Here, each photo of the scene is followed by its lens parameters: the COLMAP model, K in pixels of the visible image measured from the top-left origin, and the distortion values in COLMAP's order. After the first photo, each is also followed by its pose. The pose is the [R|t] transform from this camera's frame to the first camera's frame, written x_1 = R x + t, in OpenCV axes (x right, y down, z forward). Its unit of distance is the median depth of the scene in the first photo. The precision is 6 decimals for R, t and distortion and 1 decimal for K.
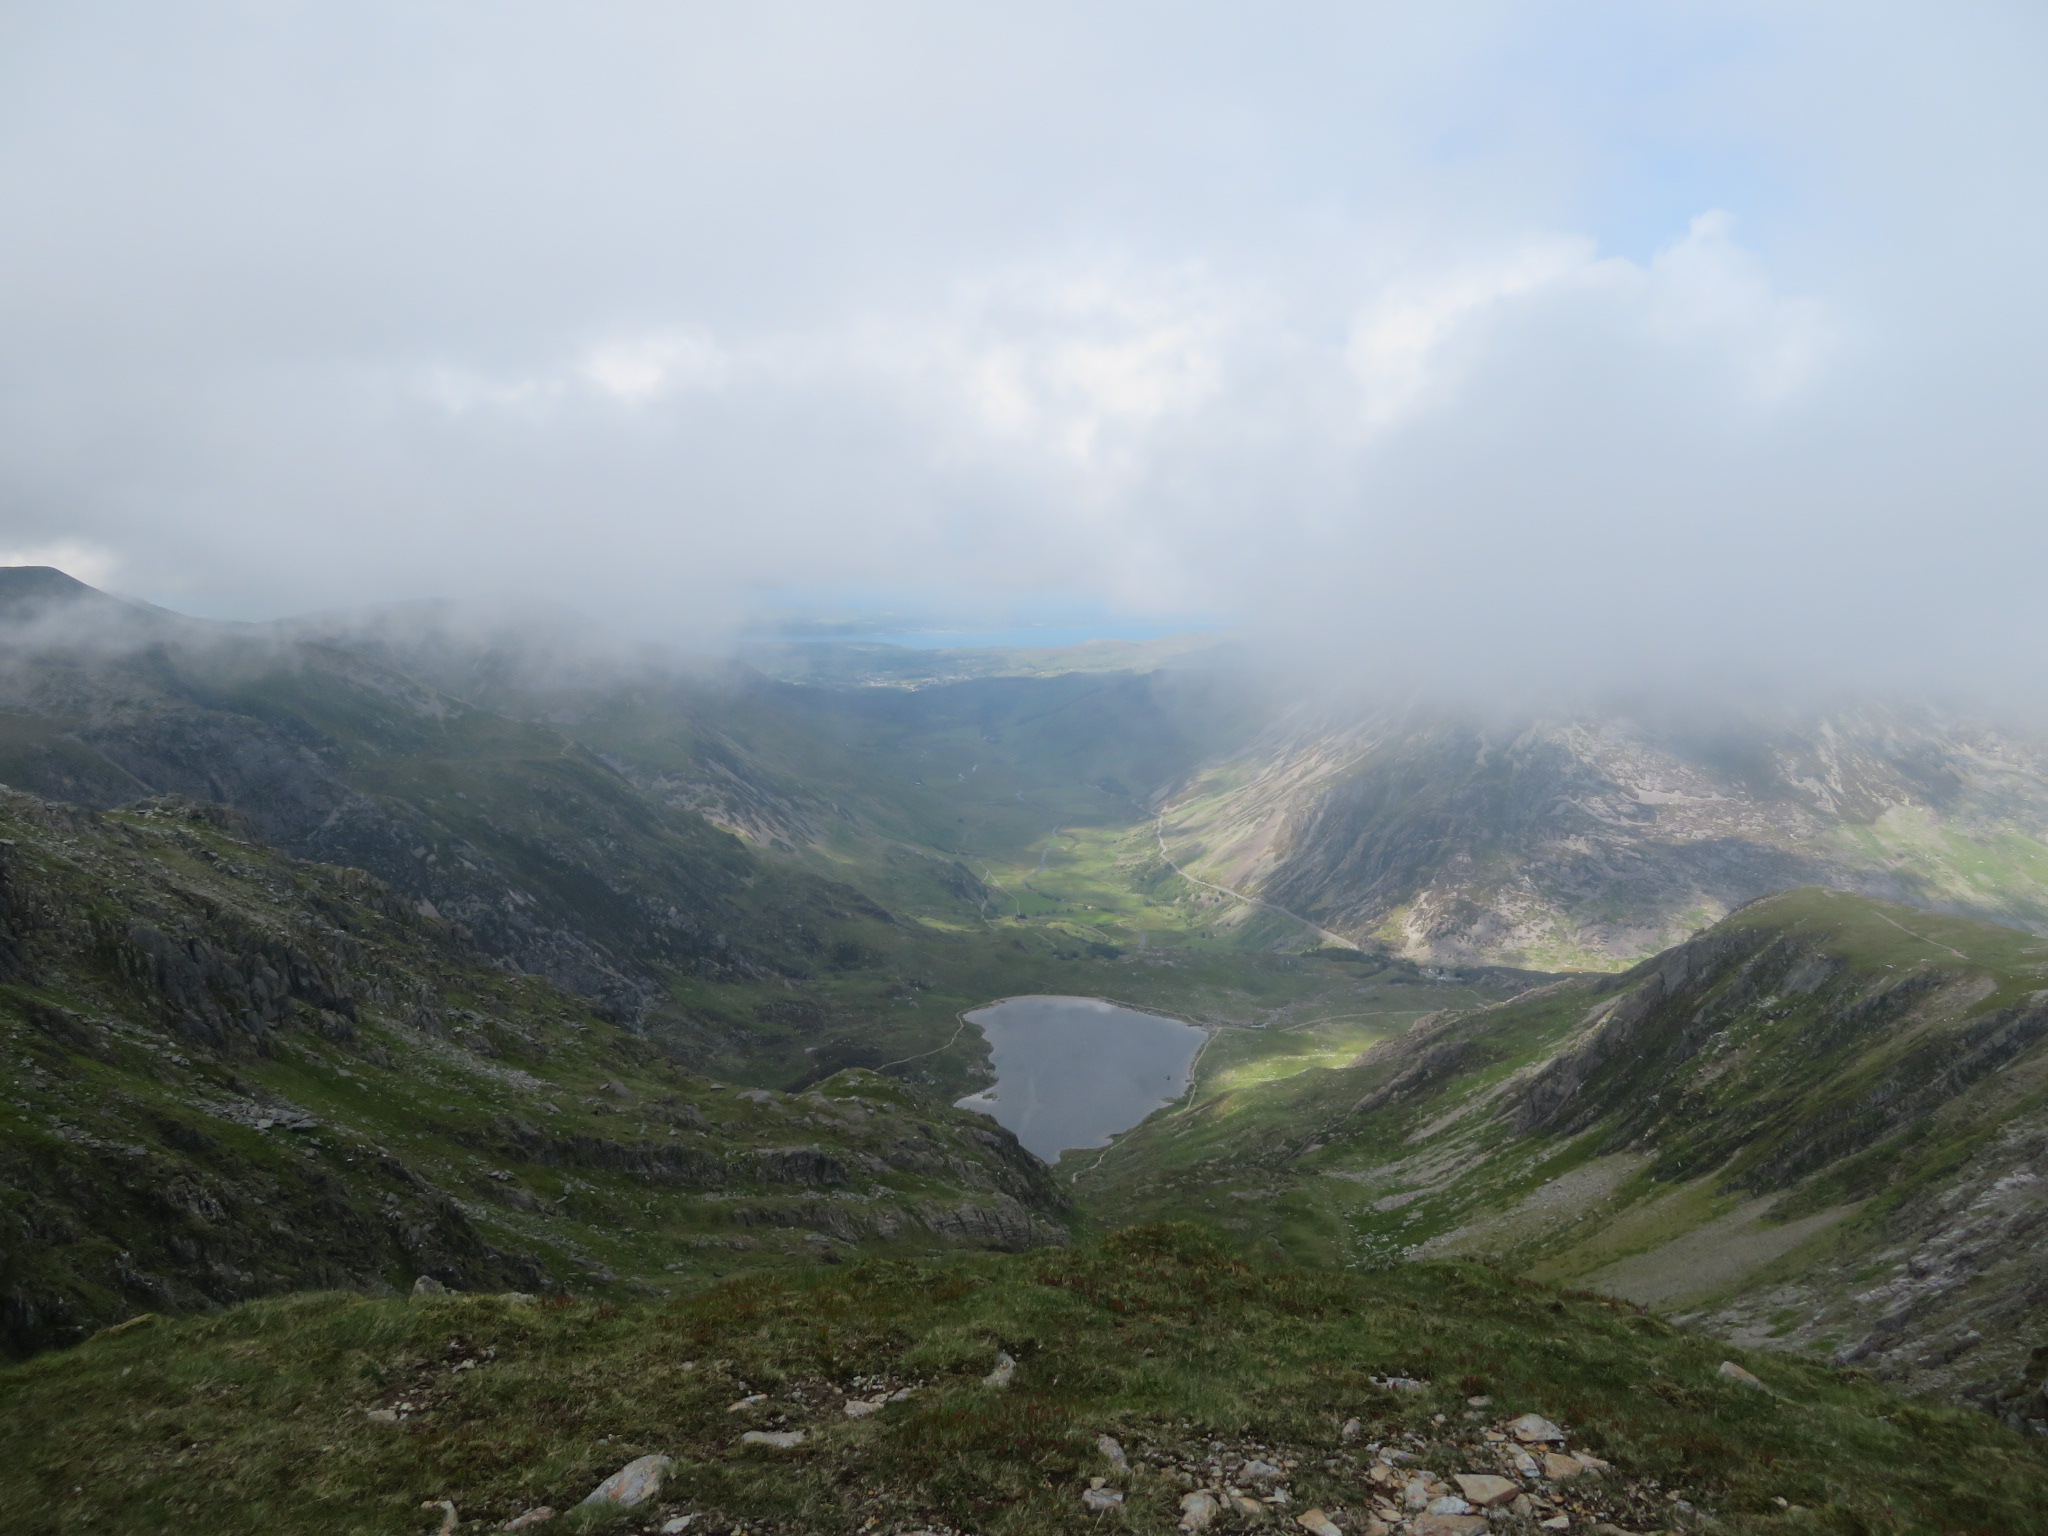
lens RADIAL K [[1455.5, 0, 1028.0], [0, 1455.5, 769.1], [0, 0, 1]] dist [-0.015858, 0.005982]
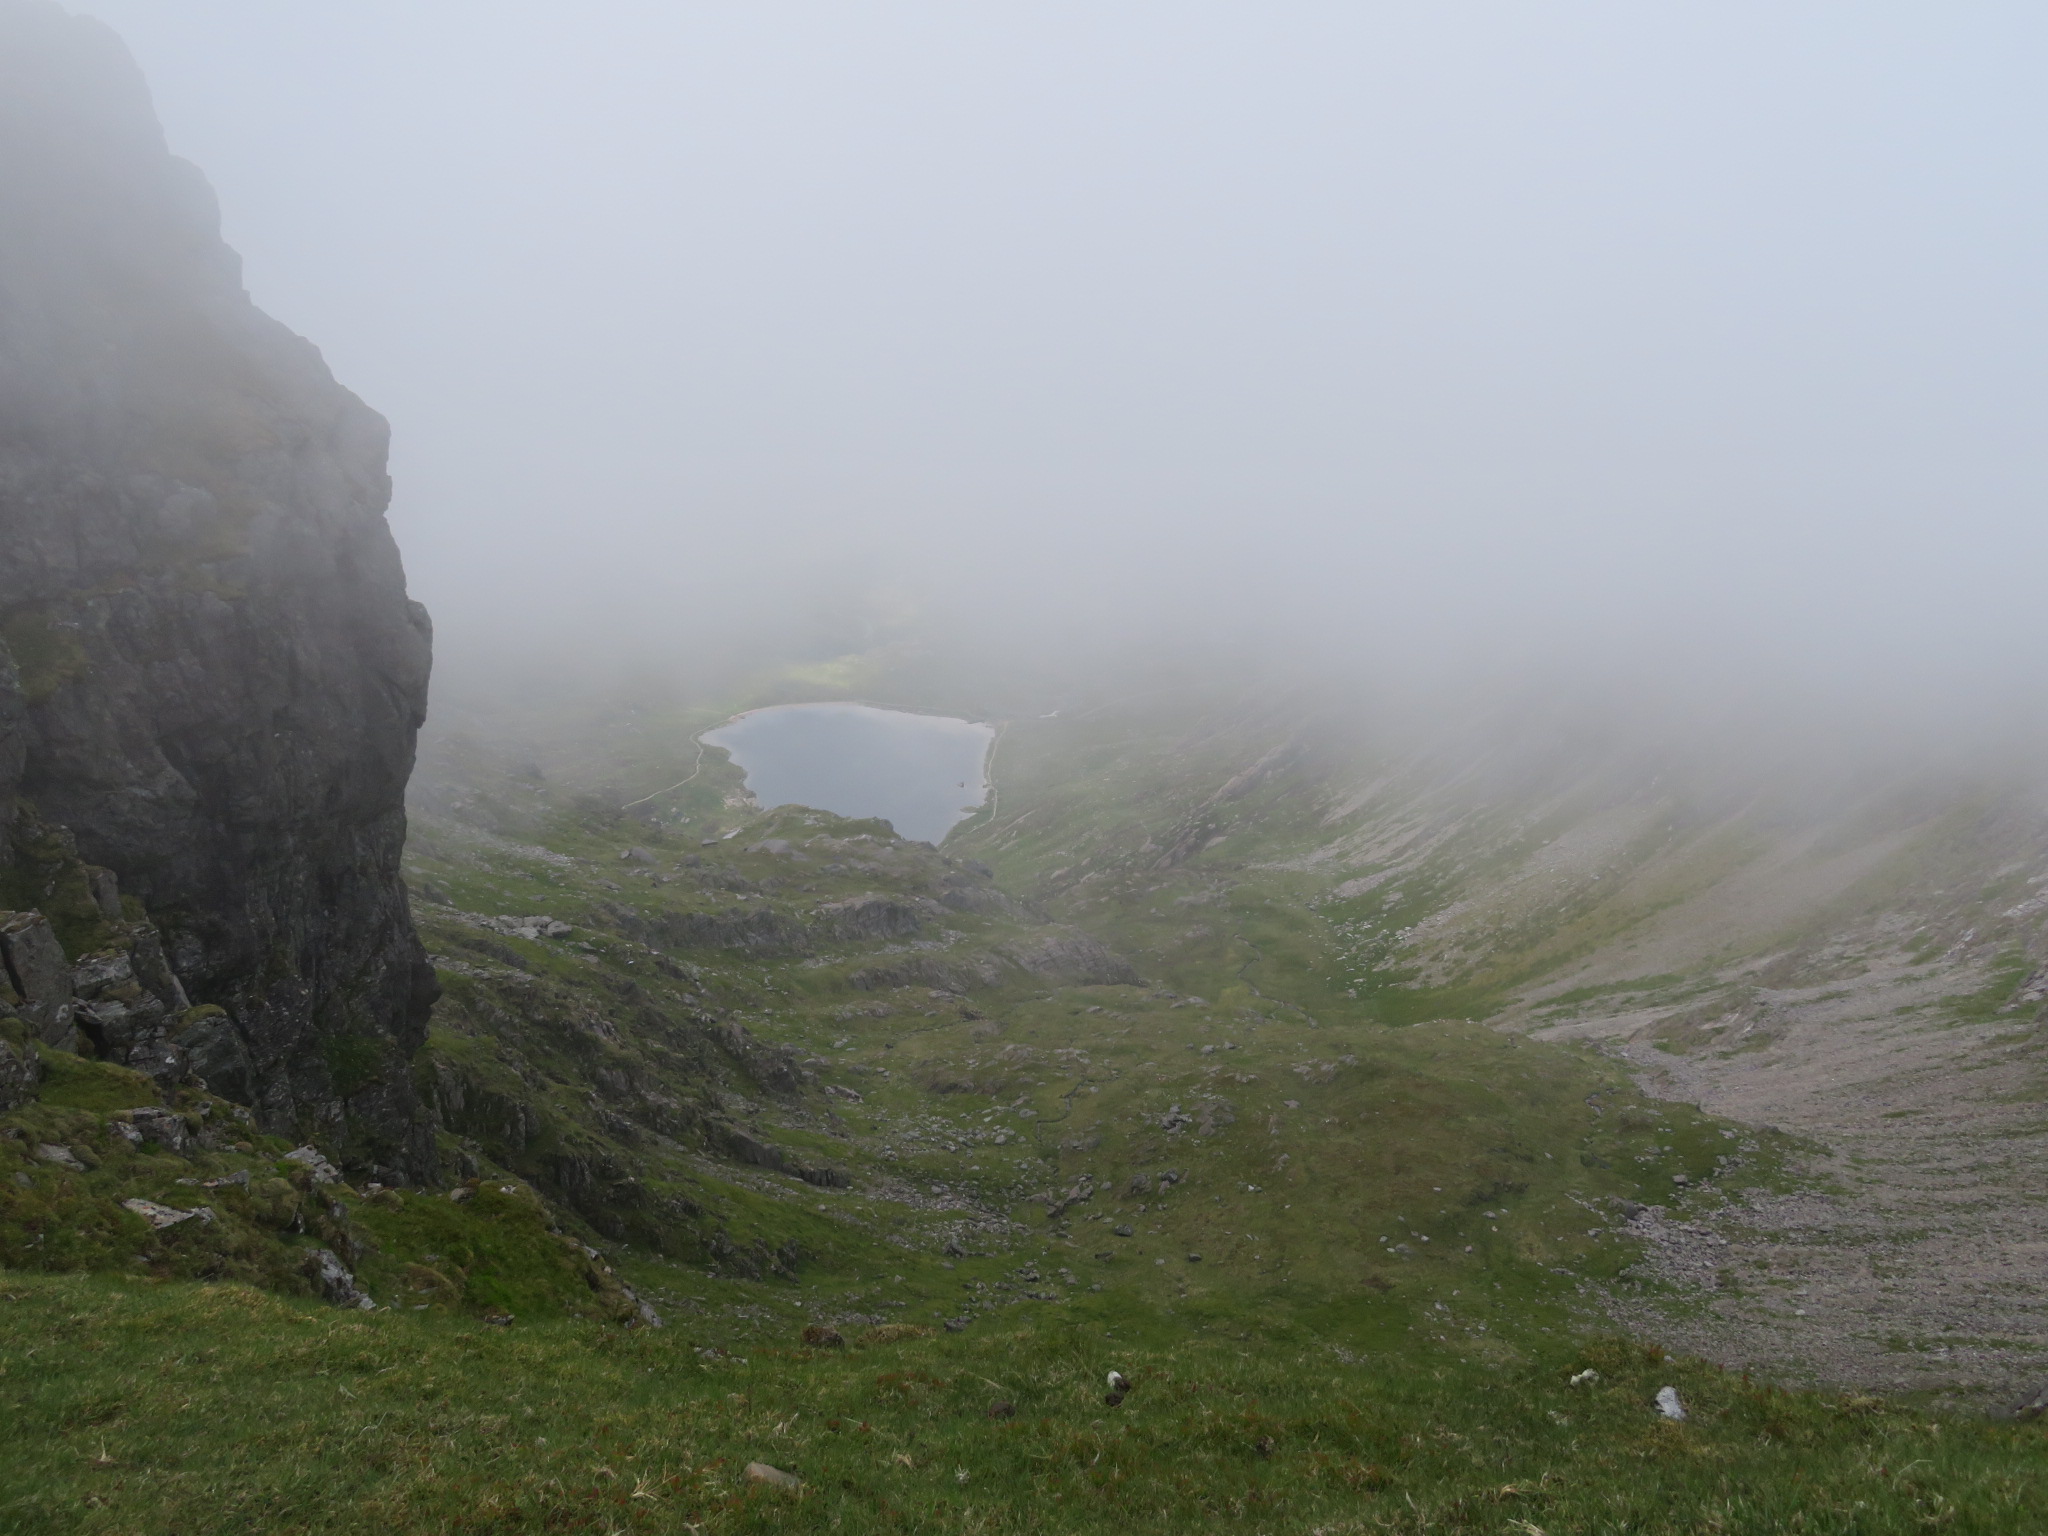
lens RADIAL K [[1762.8, 0, 1023.6], [0, 1762.8, 772.0], [0, 0, 1]] dist [-0.000033, -0.003664]
pose [[0.974139, -0.105587, 0.199759, -0.158229], [0.063951, 0.976787, 0.204443, -0.009233], [-0.216709, -0.186381, 0.958279, 0.005308]]
